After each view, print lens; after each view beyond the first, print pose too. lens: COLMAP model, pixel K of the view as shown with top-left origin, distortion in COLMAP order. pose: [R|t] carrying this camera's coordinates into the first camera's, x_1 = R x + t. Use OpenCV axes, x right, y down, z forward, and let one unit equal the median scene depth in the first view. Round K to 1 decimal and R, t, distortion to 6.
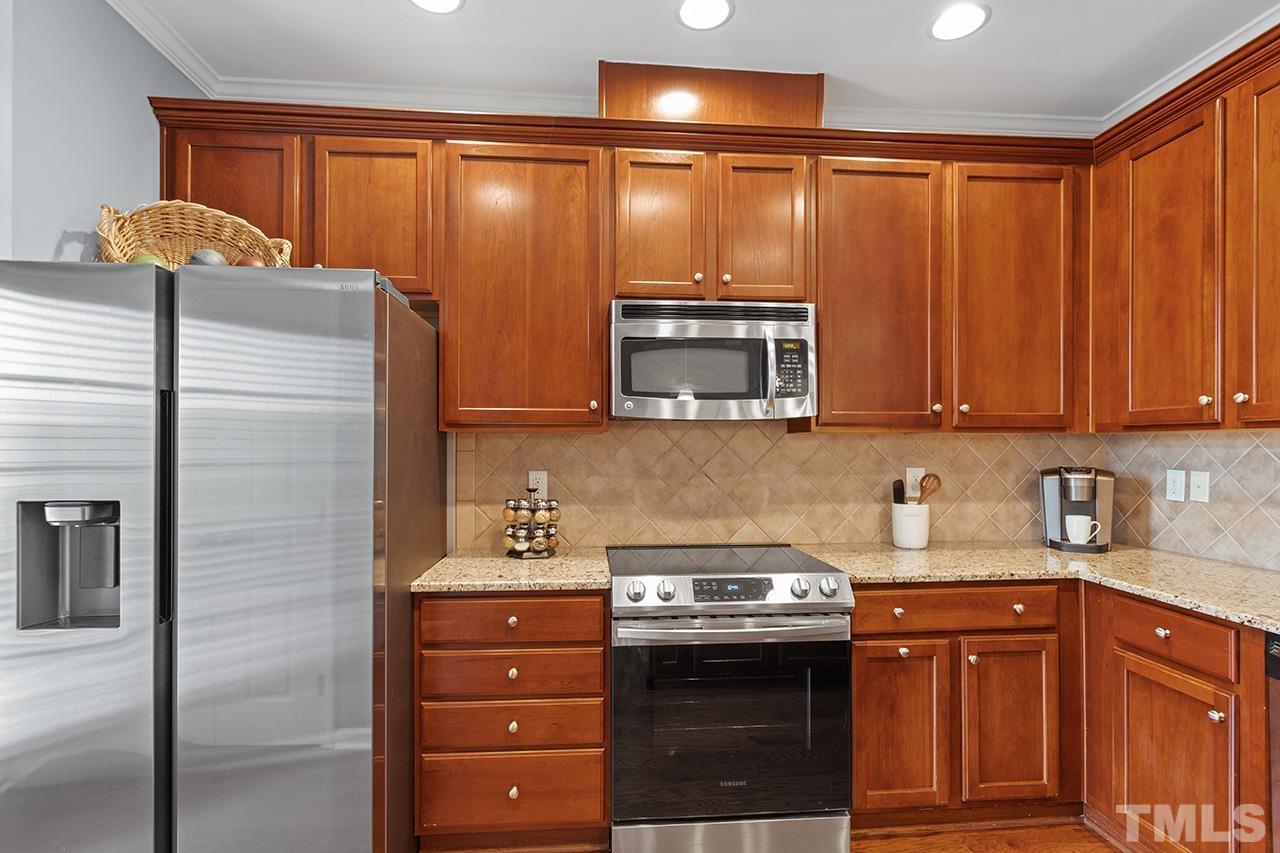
lens RADIAL K [[610.4, 0, 646.6], [0, 610.4, 444.5], [0, 0, 1]] dist [-0.002977, 0.003676]
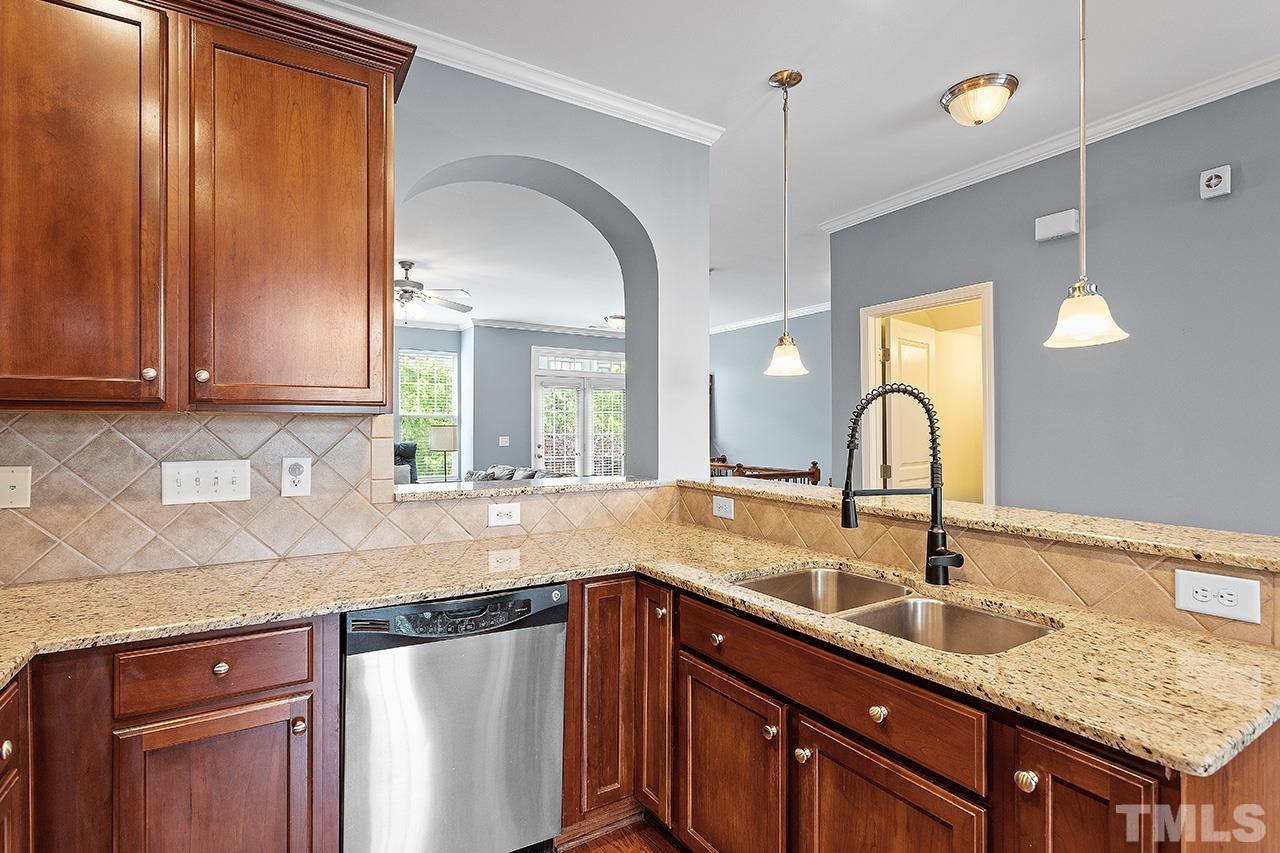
lens RADIAL K [[610.4, 0, 636.6], [0, 610.4, 425.3], [0, 0, 1]] dist [-0.002977, 0.003676]
pose [[-0.456501, 0.005590, 0.889705, -0.077598], [-0.000688, 0.999978, -0.006636, -0.000333], [-0.889723, -0.003642, -0.456487, 0.687681]]
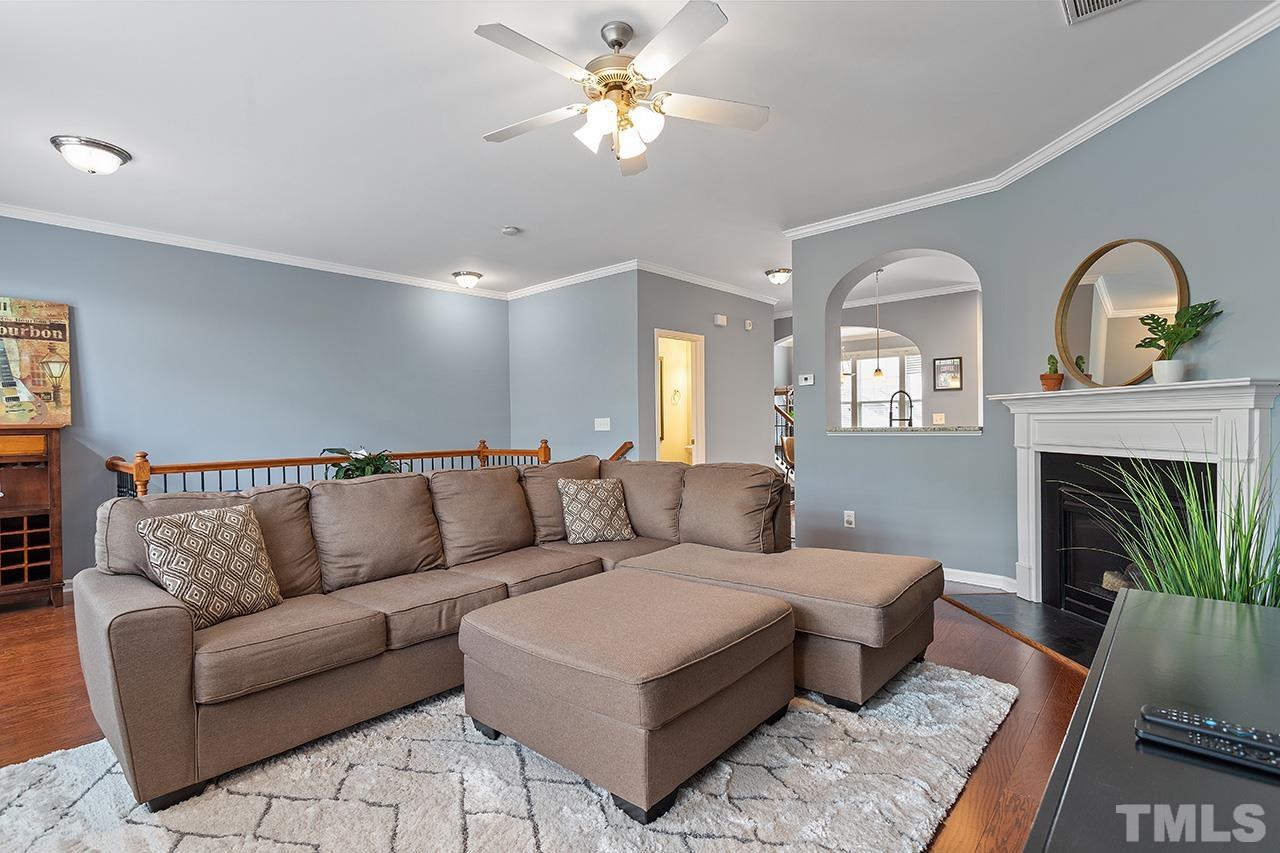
lens RADIAL K [[610.4, 0, 649.5], [0, 610.4, 428.8], [0, 0, 1]] dist [-0.002977, 0.003676]
pose [[-0.722725, 0.017189, -0.690922, 3.135194], [0.017056, 0.999830, 0.007033, 0.077562], [0.690925, -0.006702, -0.722895, 1.262814]]
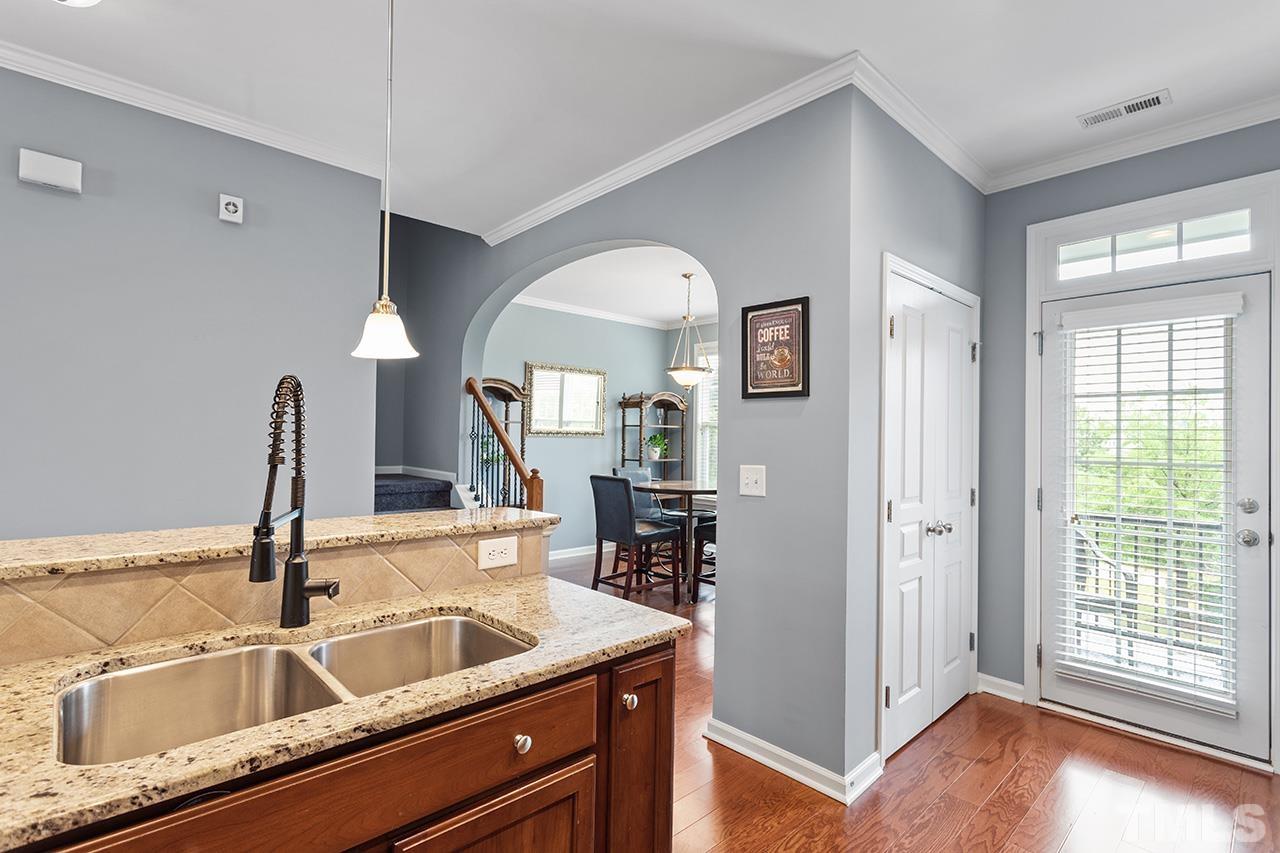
lens RADIAL K [[610.4, 0, 636.5], [0, 610.4, 416.6], [0, 0, 1]] dist [-0.002977, 0.003676]
pose [[-0.784041, -0.031796, -0.619894, 0.542102], [-0.016376, 0.999399, -0.030548, -0.007281], [0.620493, -0.013800, -0.784091, 0.711402]]
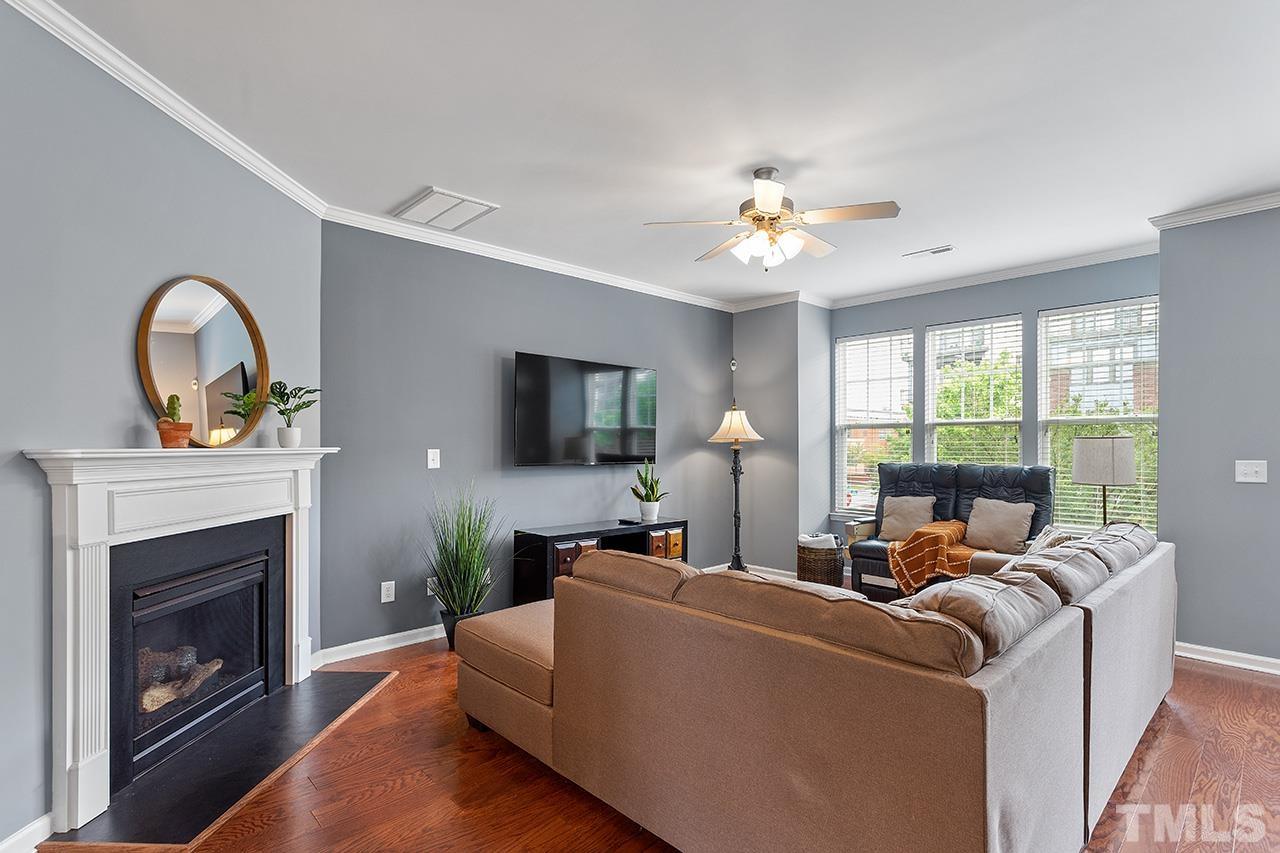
lens RADIAL K [[610.4, 0, 631.2], [0, 610.4, 448.0], [0, 0, 1]] dist [-0.002977, 0.003676]
pose [[0.786797, -0.004921, 0.617192, 1.268593], [-0.001768, 0.999946, 0.010226, -0.003625], [-0.617209, -0.009137, 0.786746, -0.535555]]
